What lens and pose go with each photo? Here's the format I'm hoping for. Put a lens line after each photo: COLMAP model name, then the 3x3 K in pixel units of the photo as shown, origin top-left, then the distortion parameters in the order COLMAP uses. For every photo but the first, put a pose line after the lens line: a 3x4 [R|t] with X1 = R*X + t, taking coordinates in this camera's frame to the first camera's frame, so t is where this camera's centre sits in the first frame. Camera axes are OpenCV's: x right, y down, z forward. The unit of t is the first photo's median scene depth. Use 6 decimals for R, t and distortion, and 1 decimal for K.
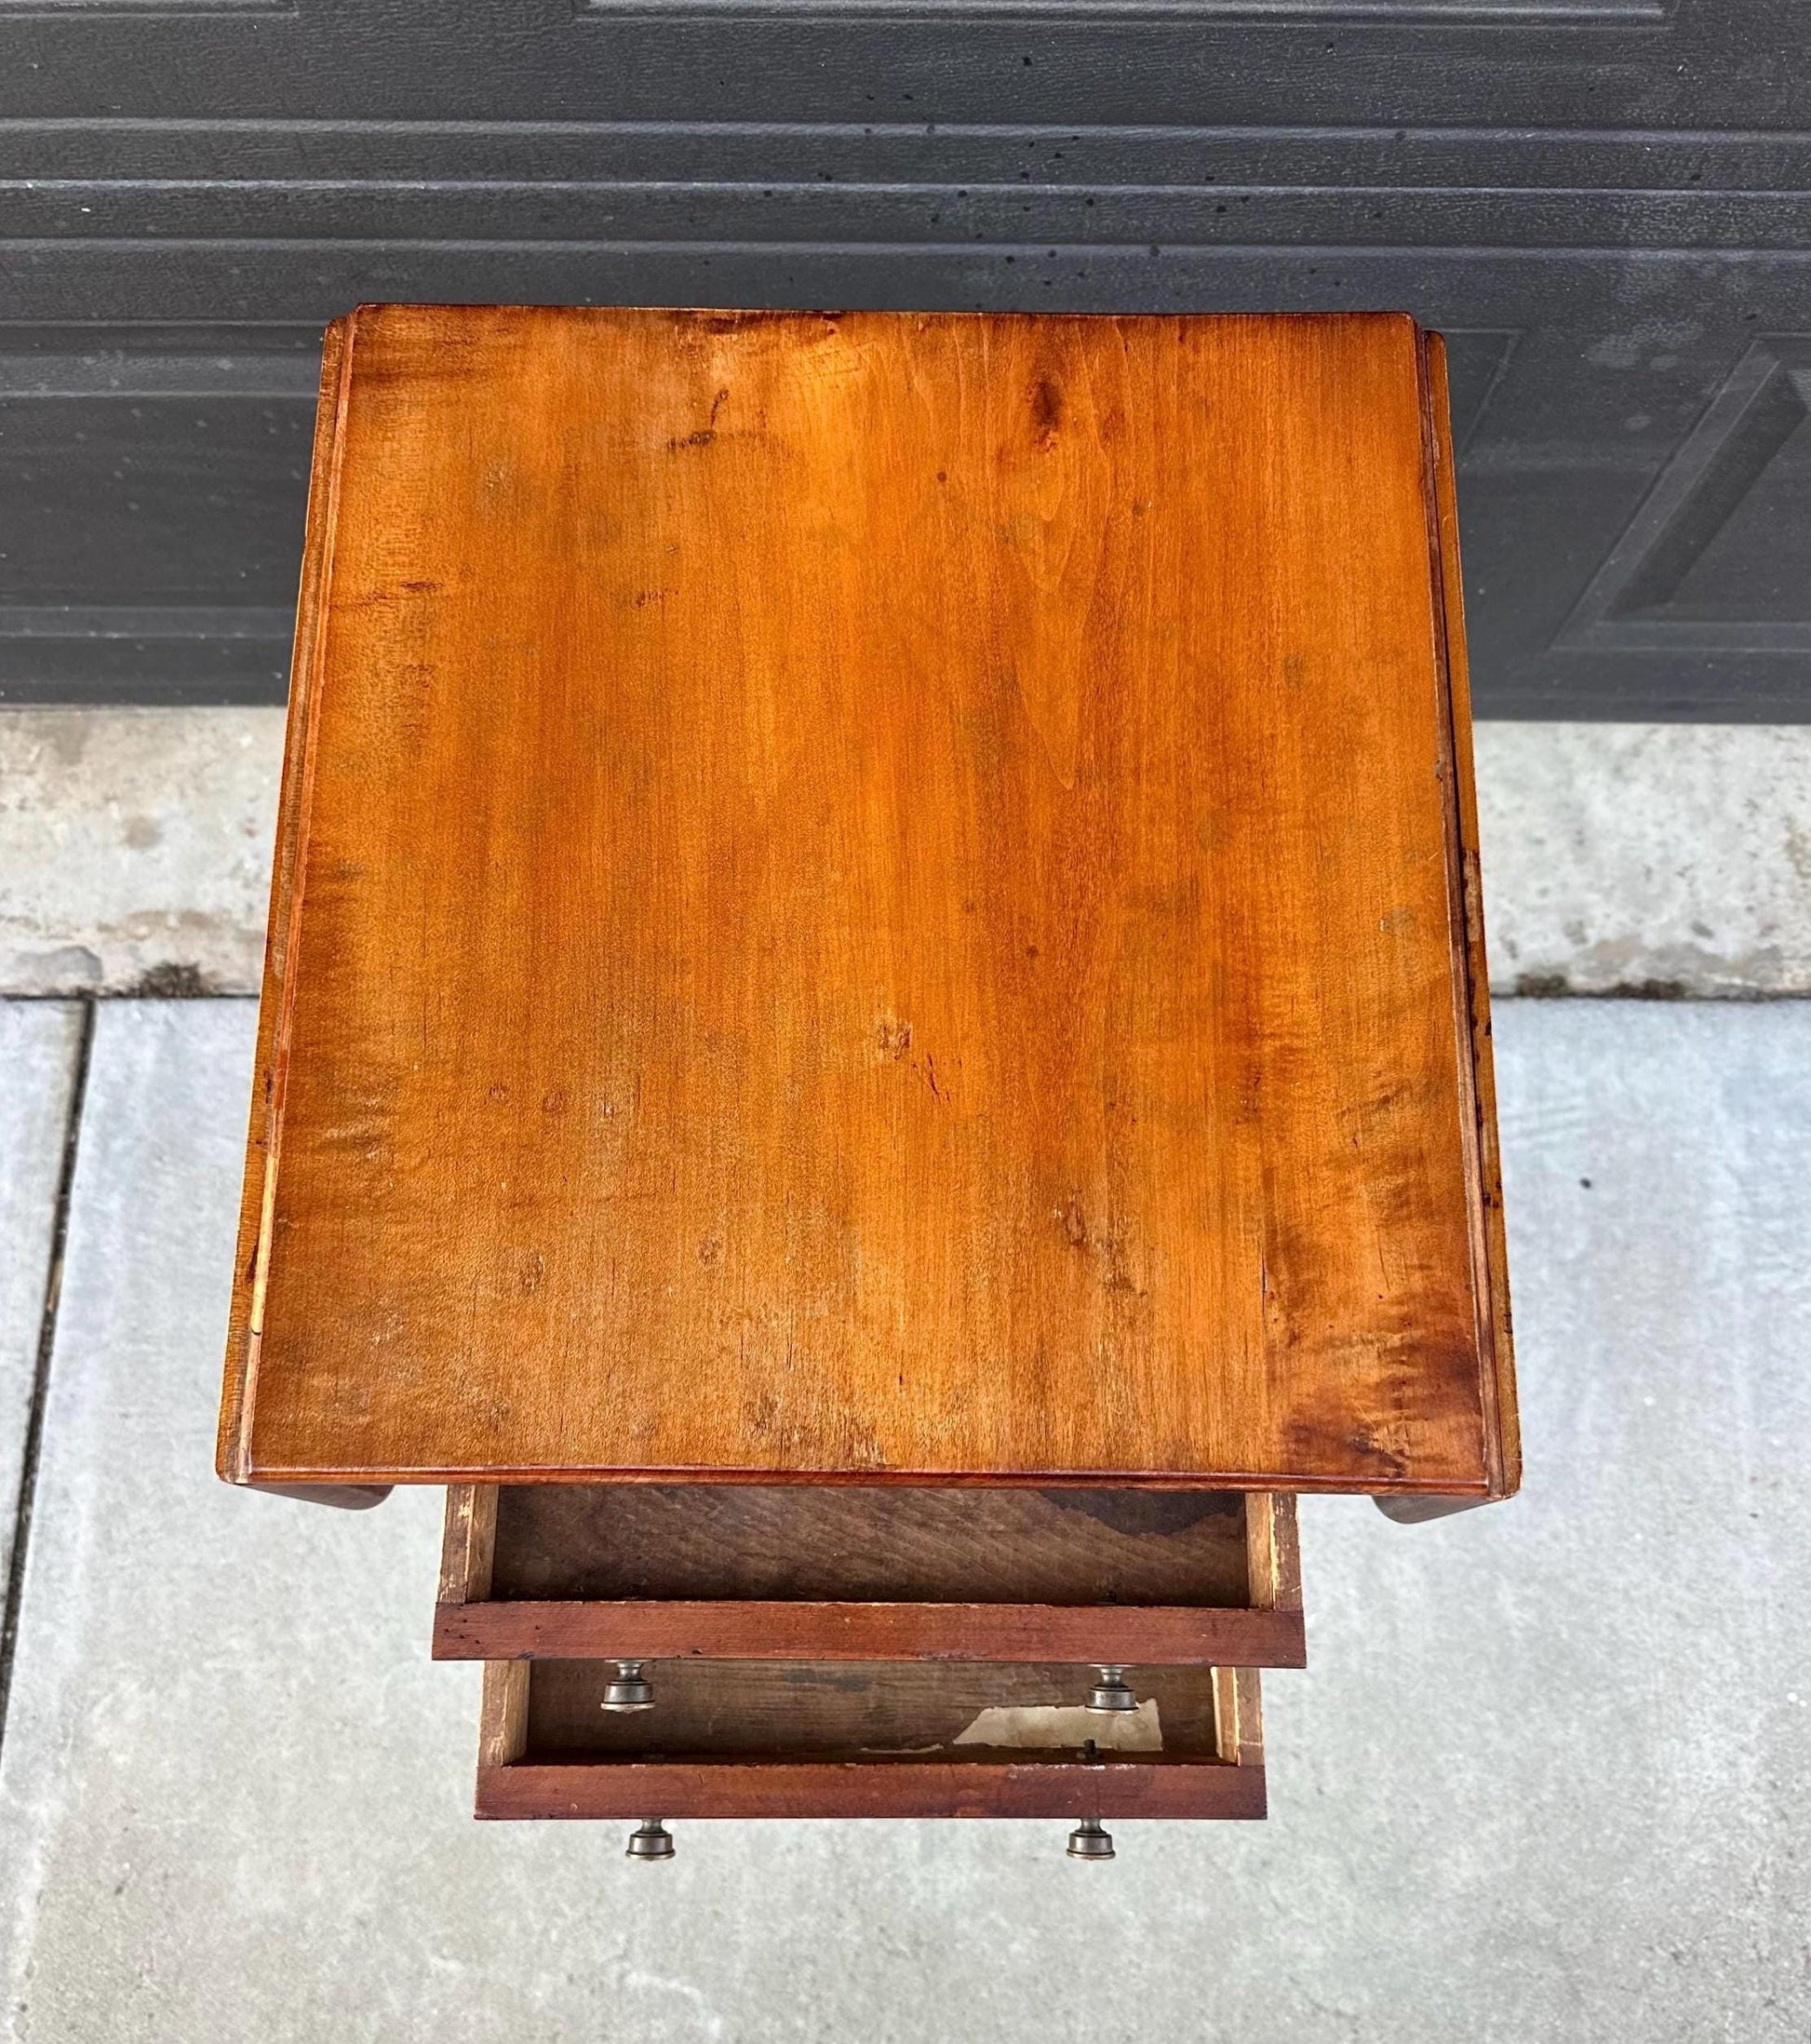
lens RADIAL K [[1760.7, 0, 897.3], [0, 1760.7, 1202.2], [0, 0, 1]] dist [0.016901, -0.031641]
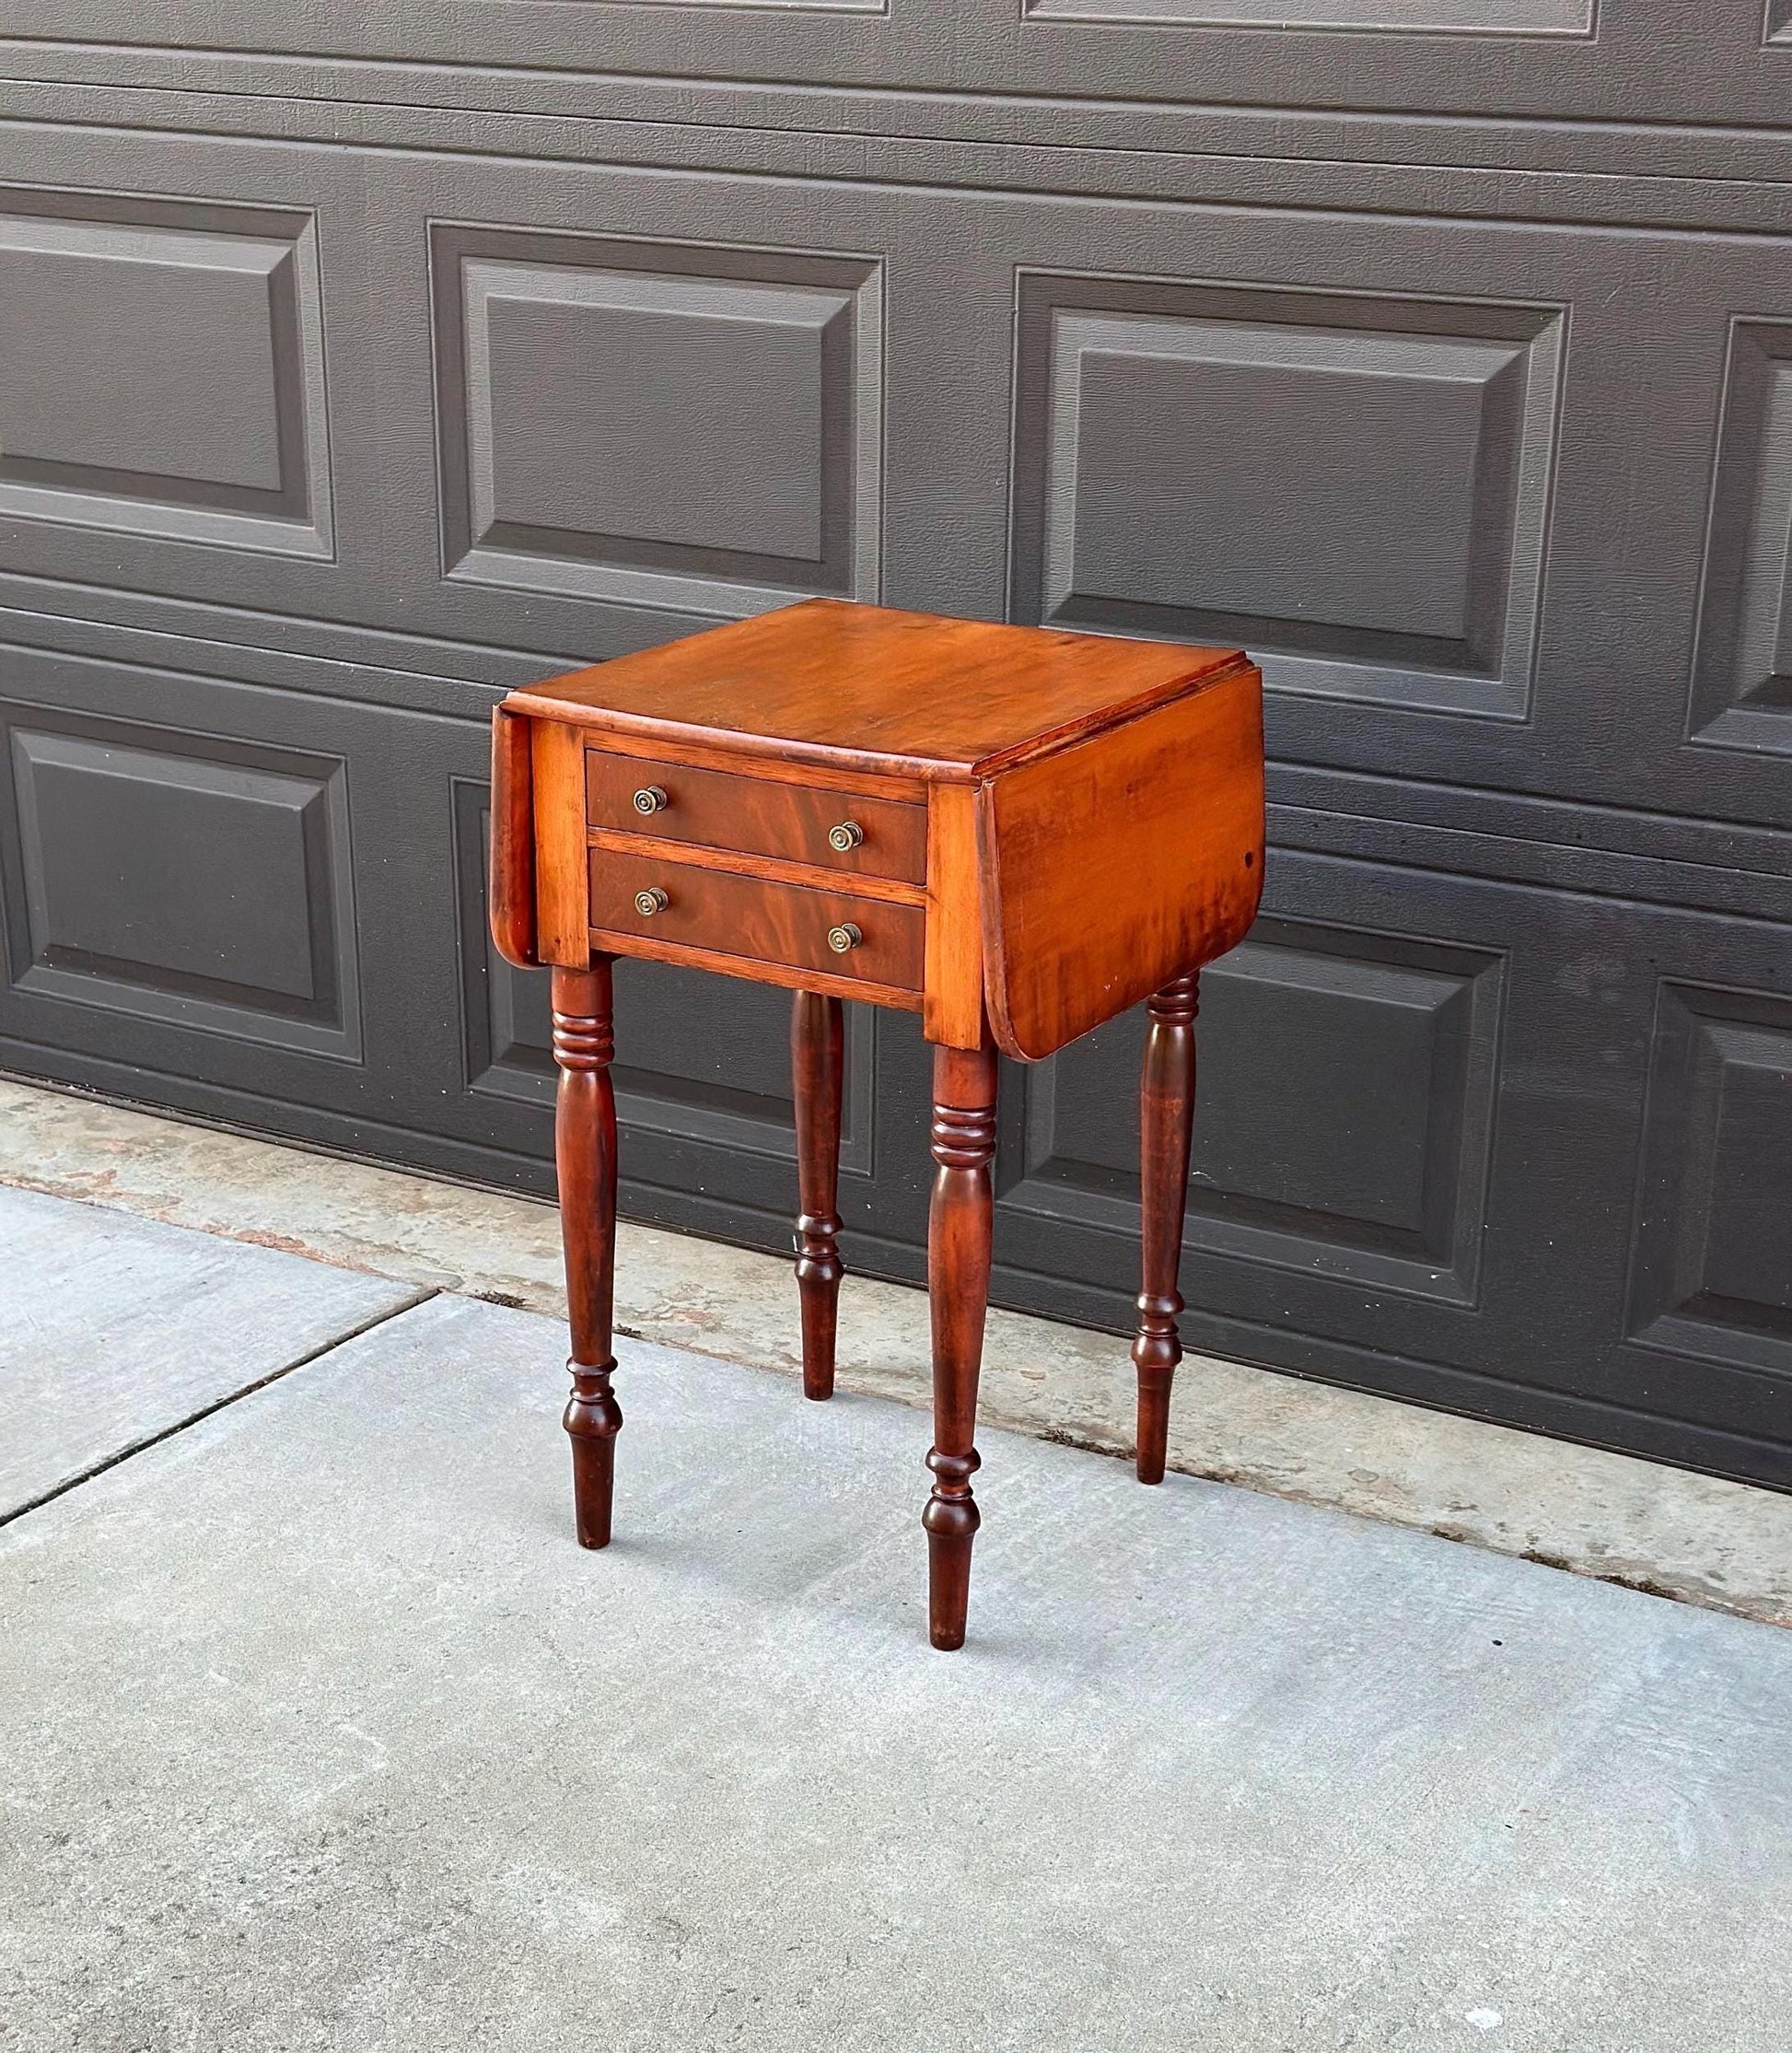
lens RADIAL K [[3503.2, 0, 899.5], [0, 3503.2, 1228.8], [0, 0, 1]] dist [0.148338, 0.000000]
pose [[0.866115, 0.188693, -0.462860, 1.662808], [-0.488620, 0.514758, -0.704468, 2.493667], [0.105333, 0.836313, 0.538039, -0.600866]]
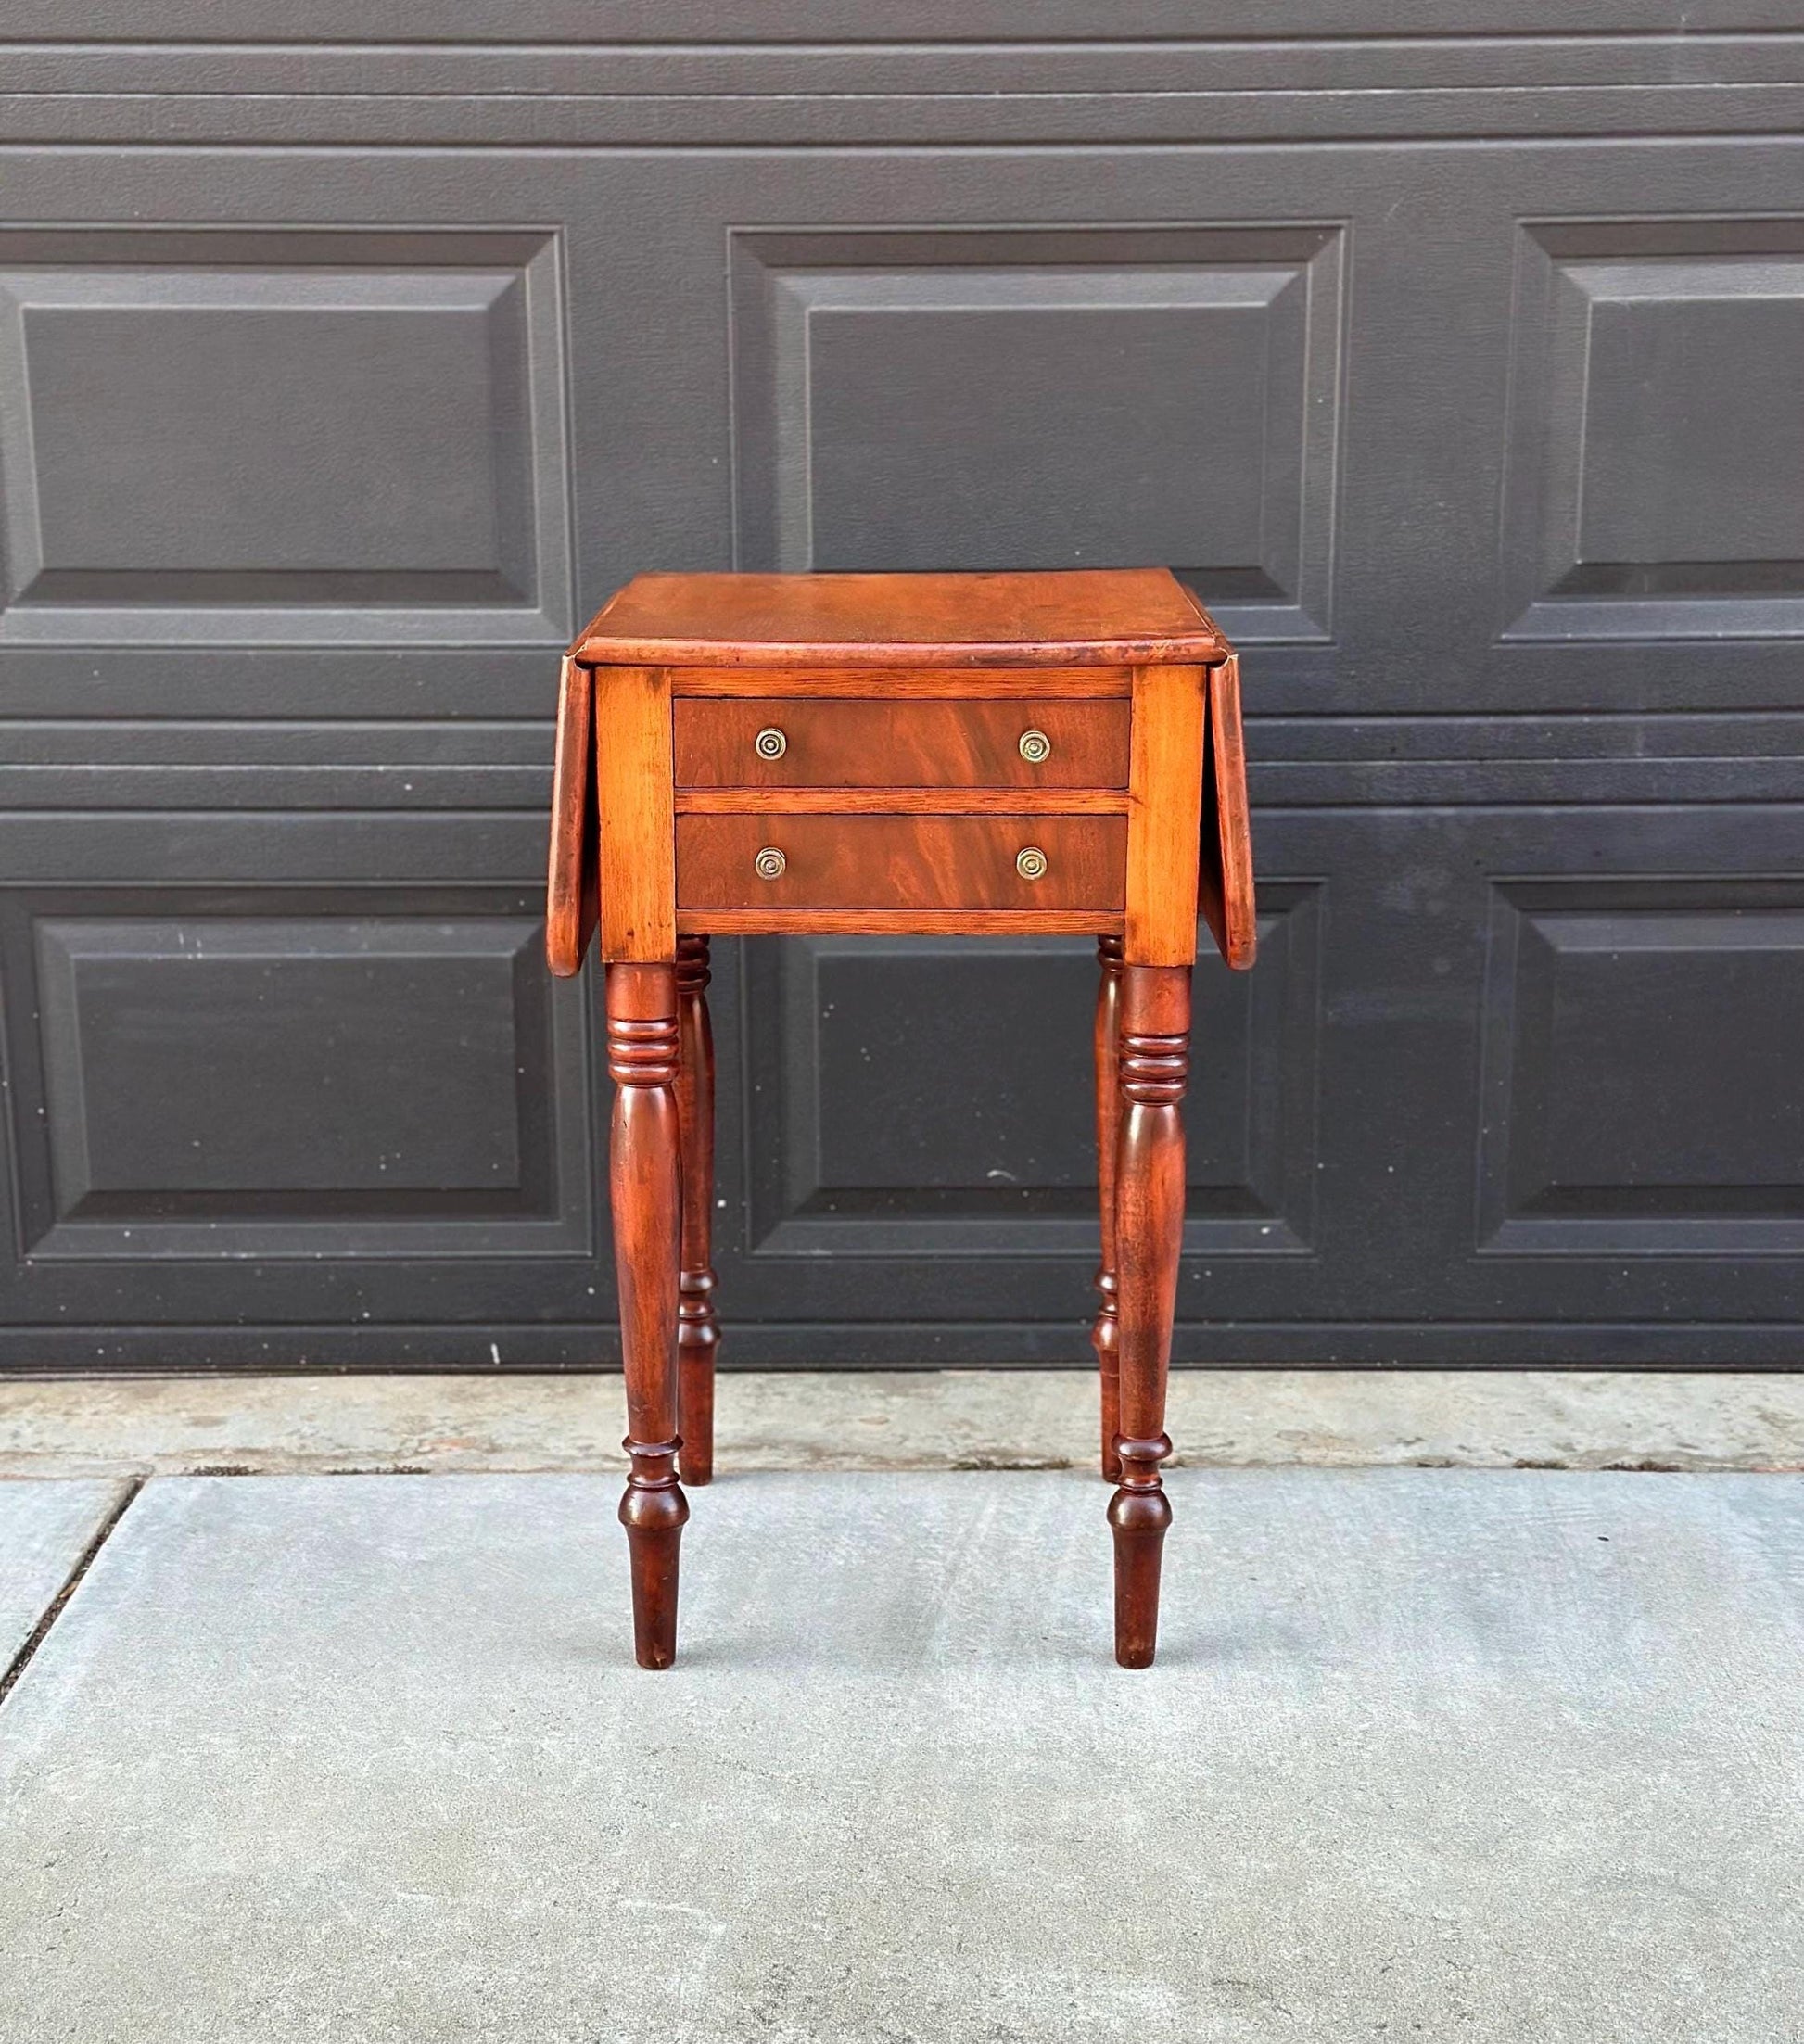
lens RADIAL K [[3424.3, 0, 894.9], [0, 3424.3, 1097.1], [0, 0, 1]] dist [0.148186, 0.000000]
pose [[0.999960, -0.008910, -0.000615, -0.017285], [0.003561, 0.460913, -0.887438, 2.690701], [0.008190, 0.887400, 0.460927, -0.225798]]
